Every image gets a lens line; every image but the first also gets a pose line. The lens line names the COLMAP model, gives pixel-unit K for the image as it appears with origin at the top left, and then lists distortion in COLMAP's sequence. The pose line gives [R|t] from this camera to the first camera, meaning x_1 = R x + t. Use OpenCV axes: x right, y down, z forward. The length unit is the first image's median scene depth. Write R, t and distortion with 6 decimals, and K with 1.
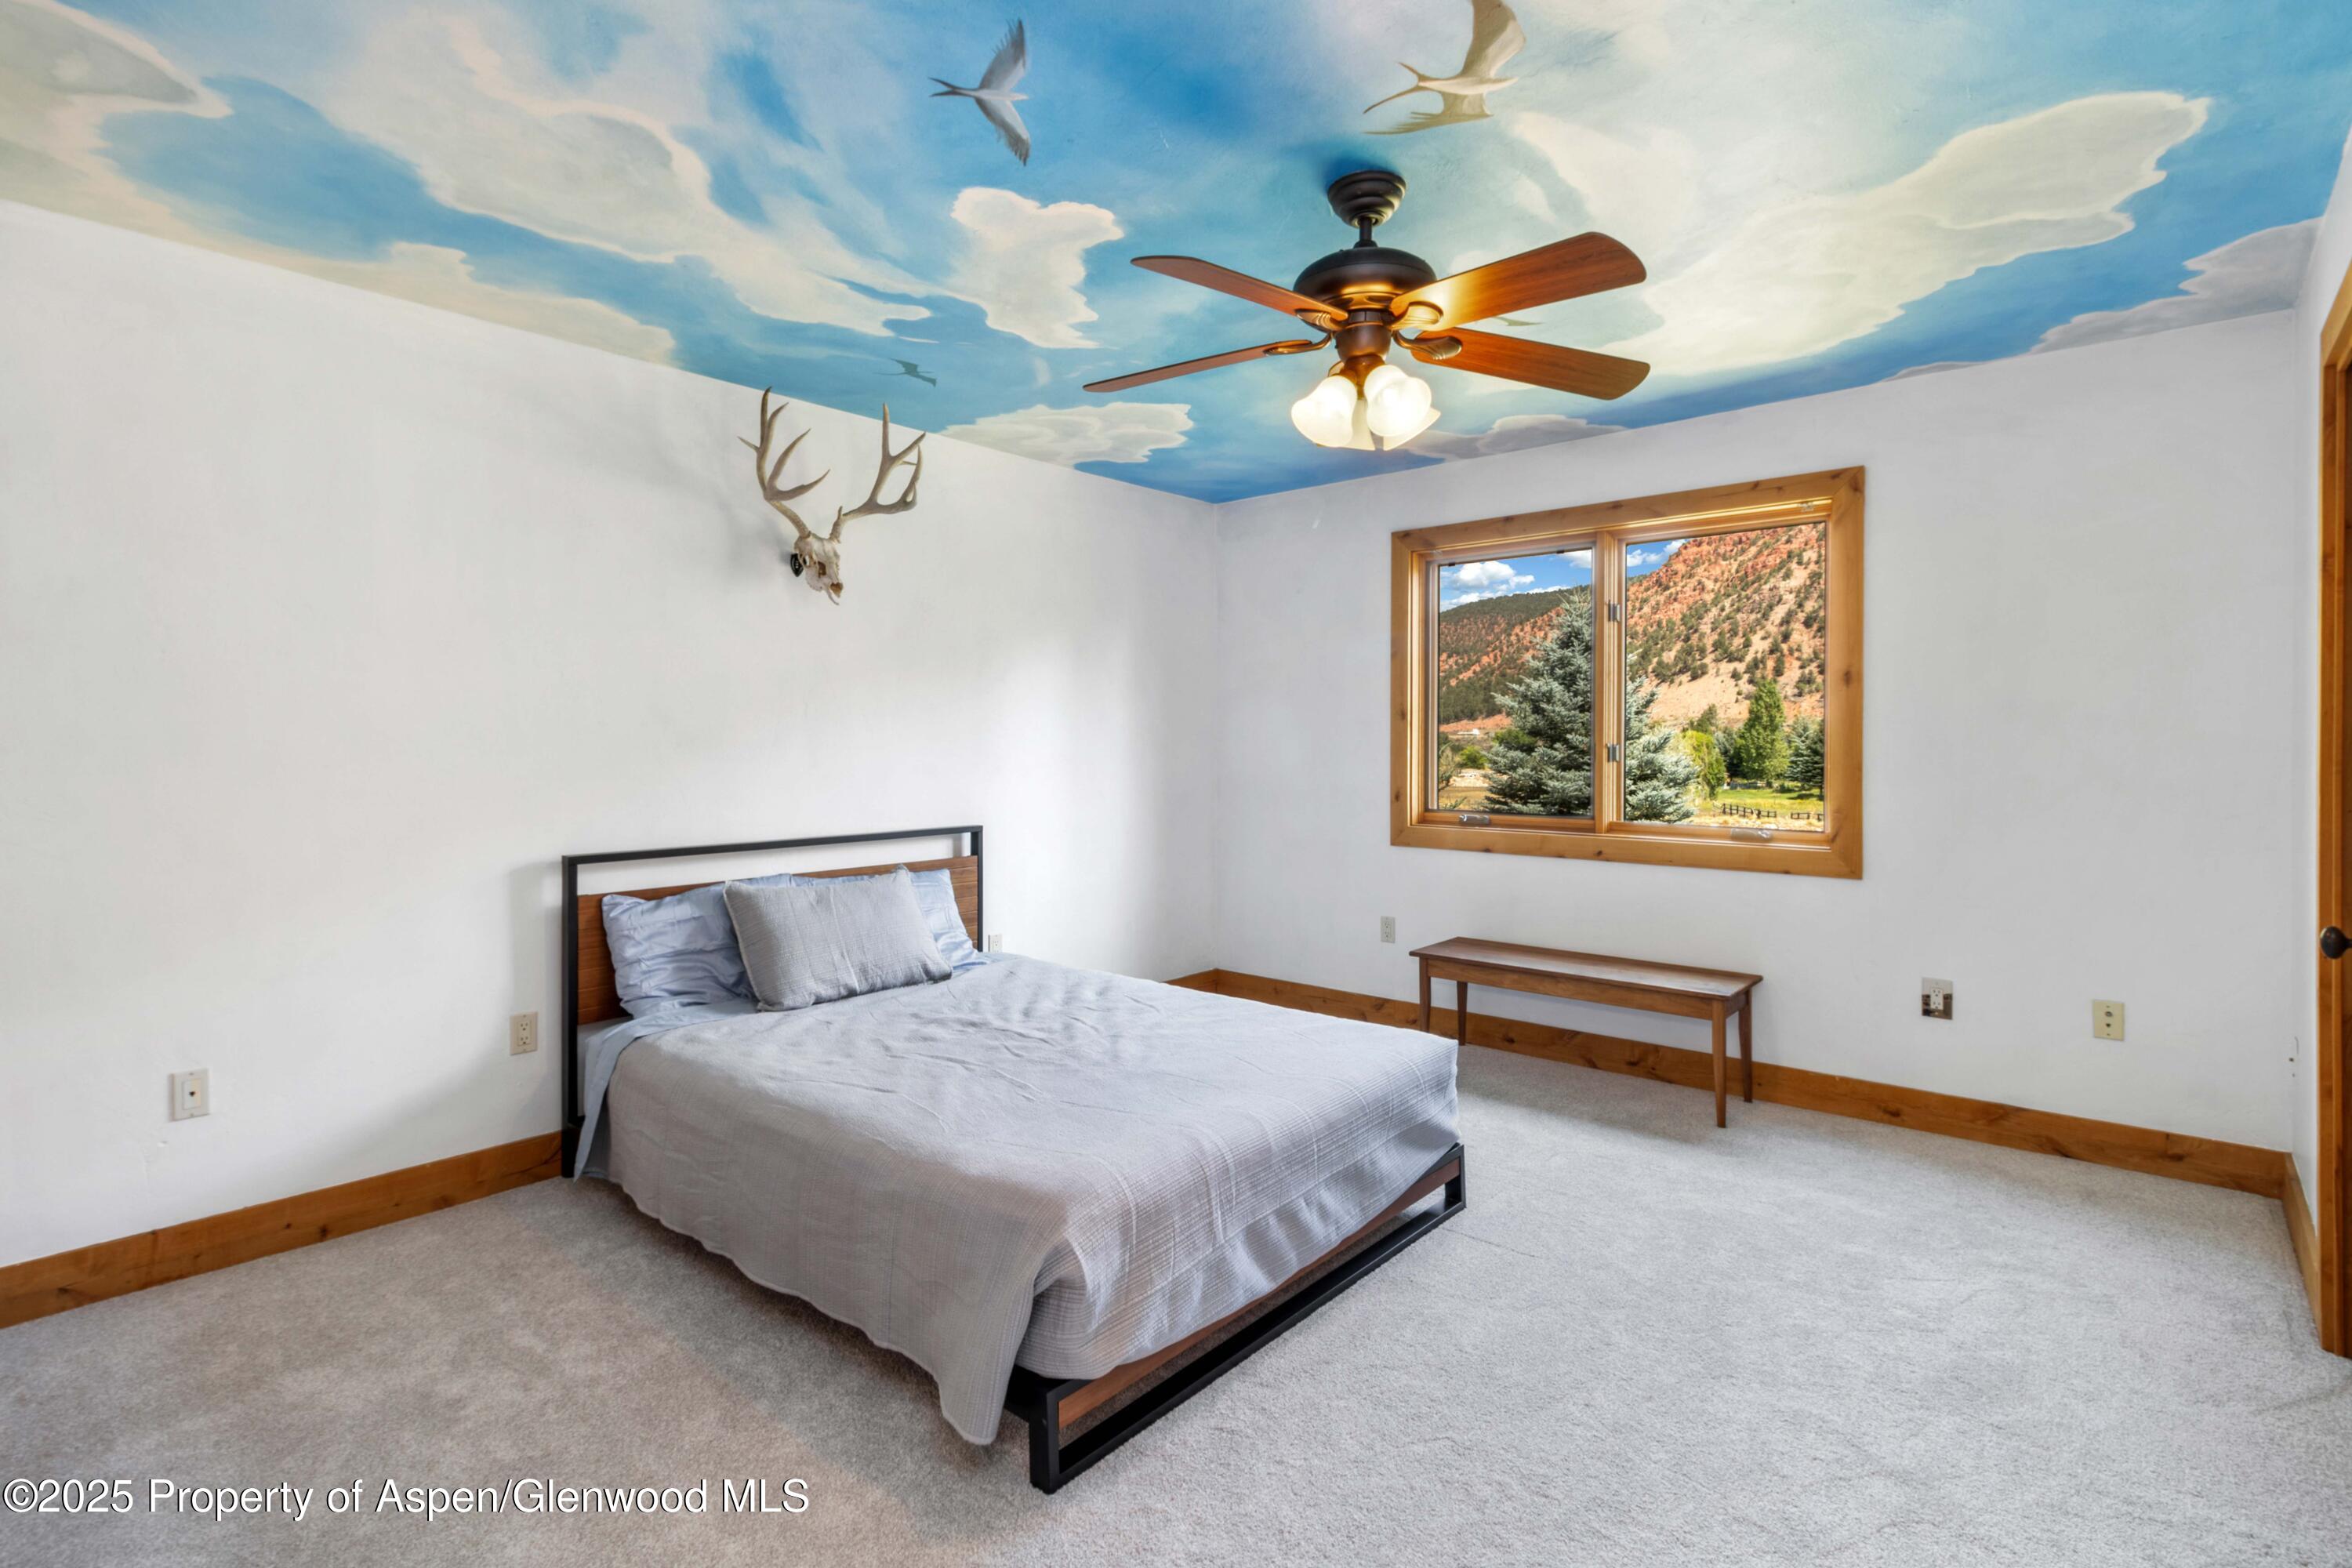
lens RADIAL K [[1134.0, 0, 1186.6], [0, 1134.0, 733.3], [0, 0, 1]] dist [0.001204, 0.000090]
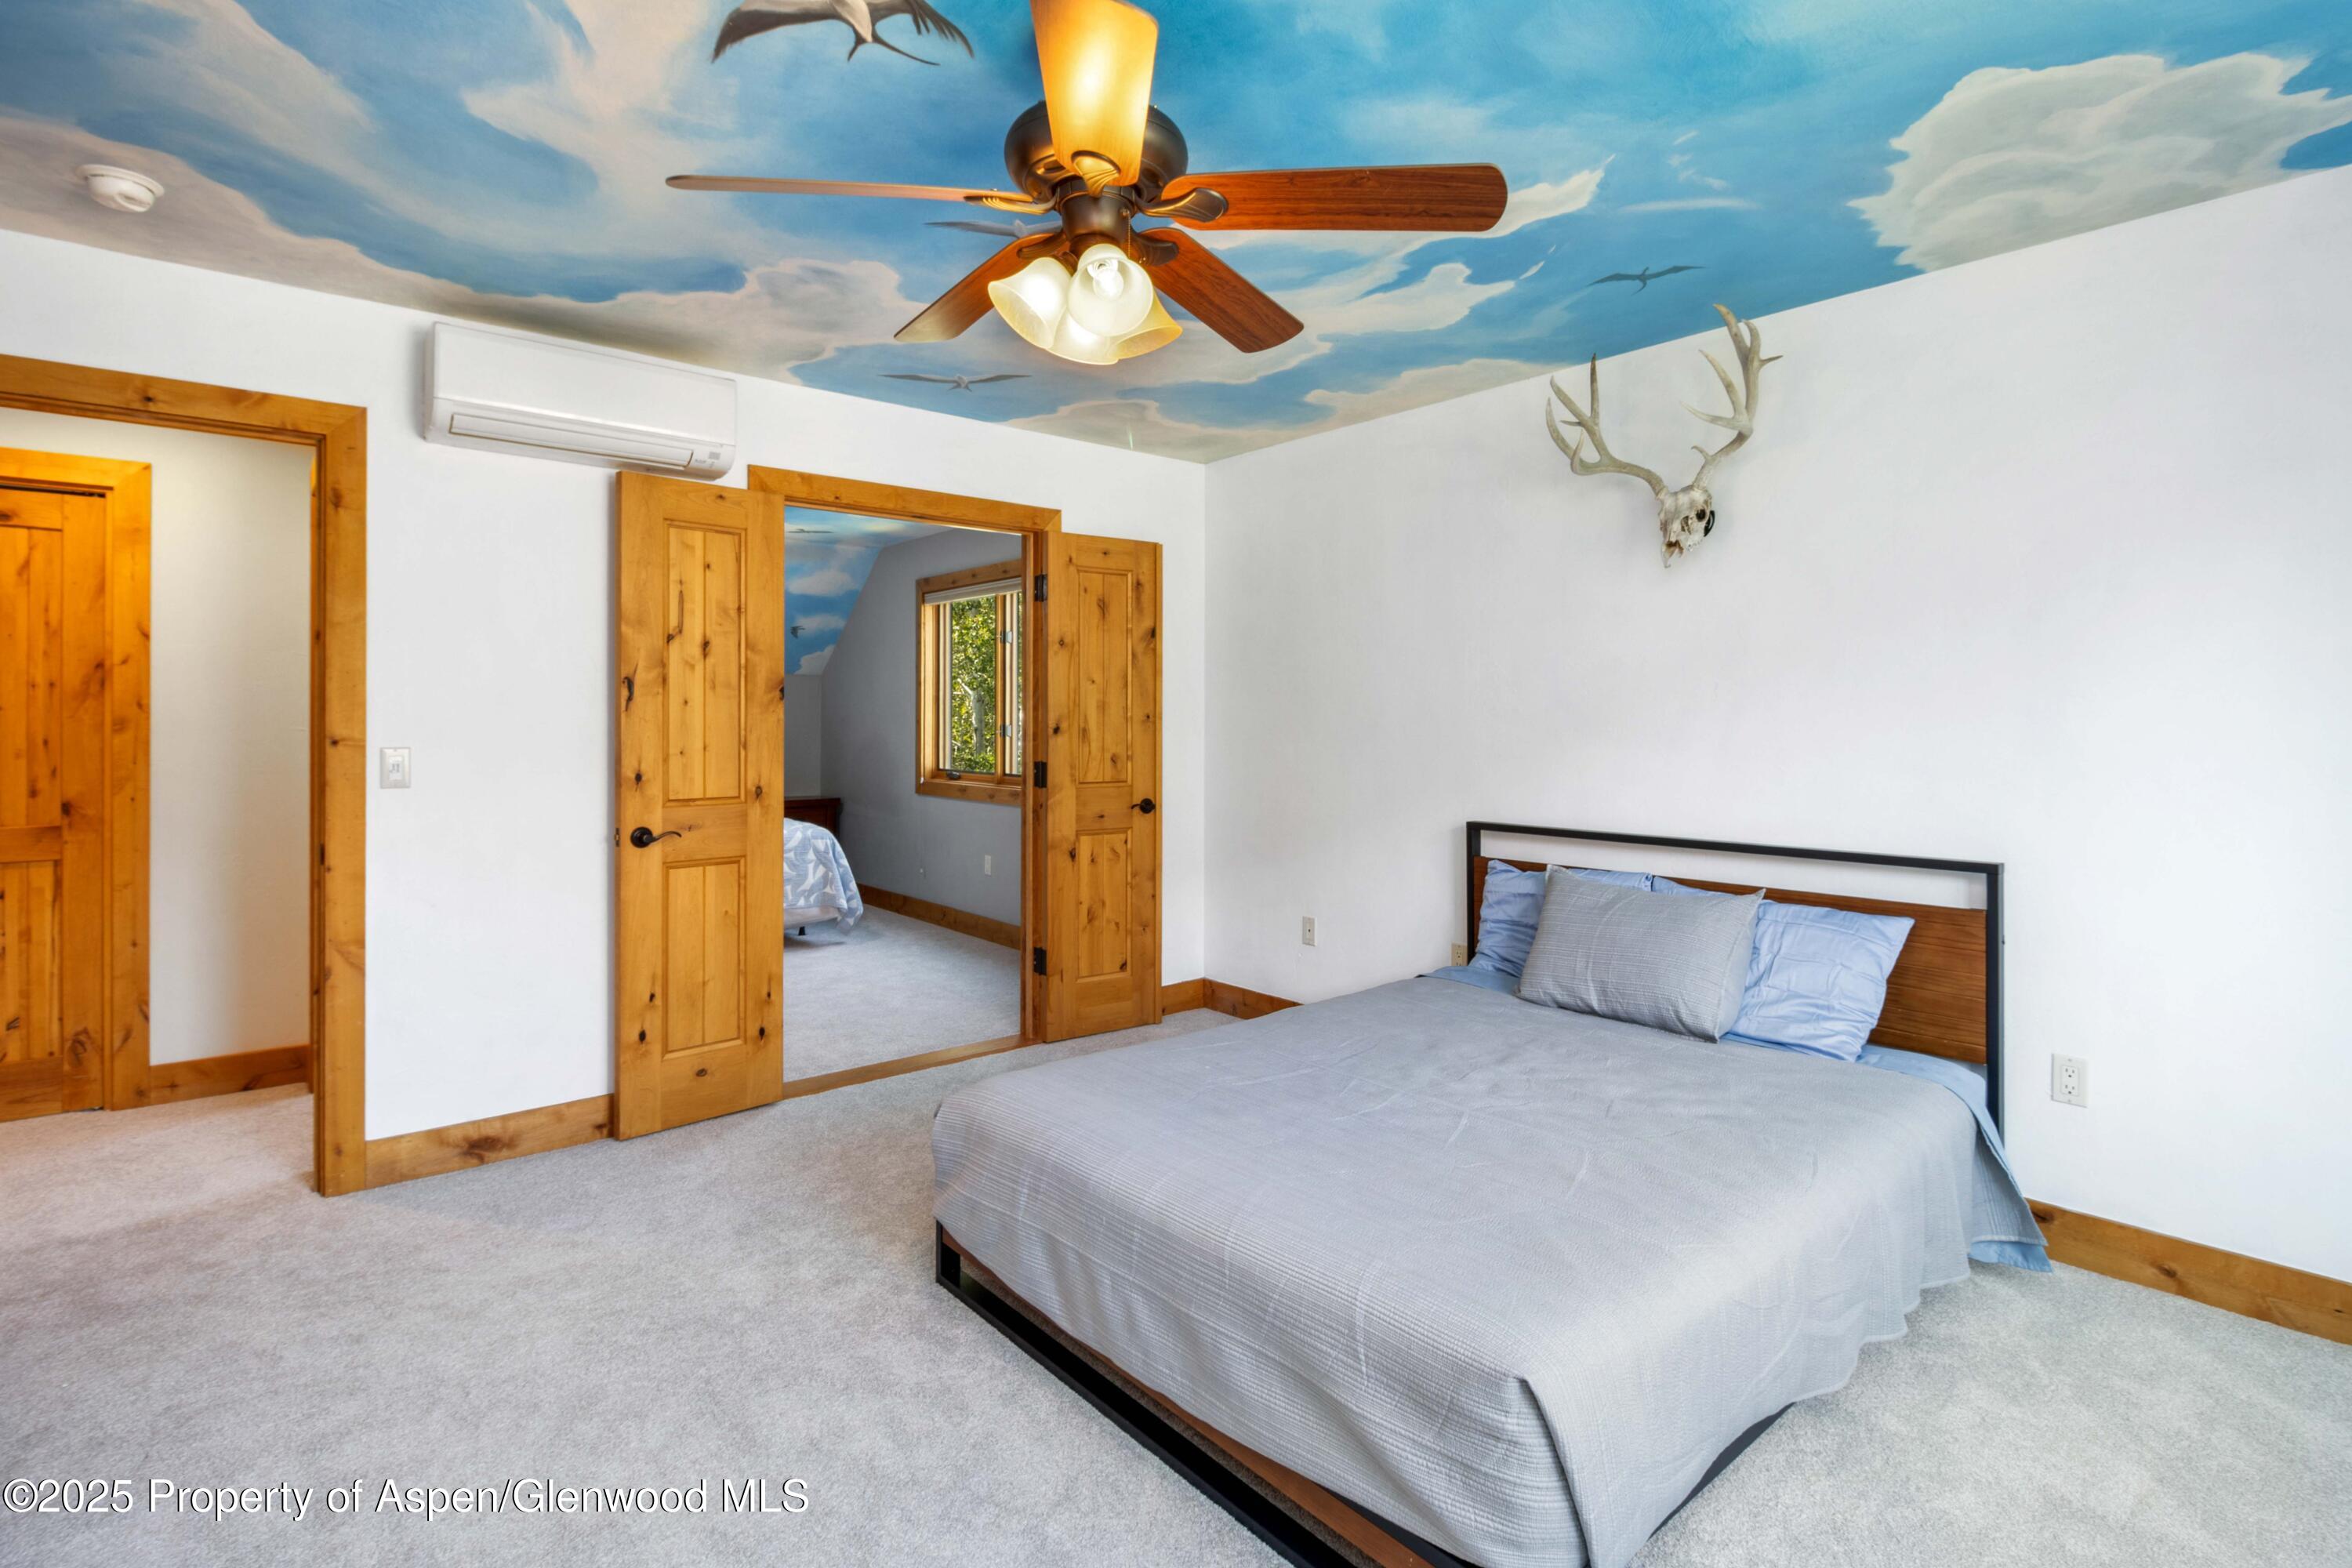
lens RADIAL K [[1091.0, 0, 1125.9], [0, 1091.0, 726.1], [0, 0, 1]] dist [0.000040, -0.009974]
pose [[-0.186292, 0.006308, -0.982474, 0.647266], [0.007720, 0.999958, 0.004957, -0.002120], [0.982464, -0.006661, -0.186332, 0.843108]]
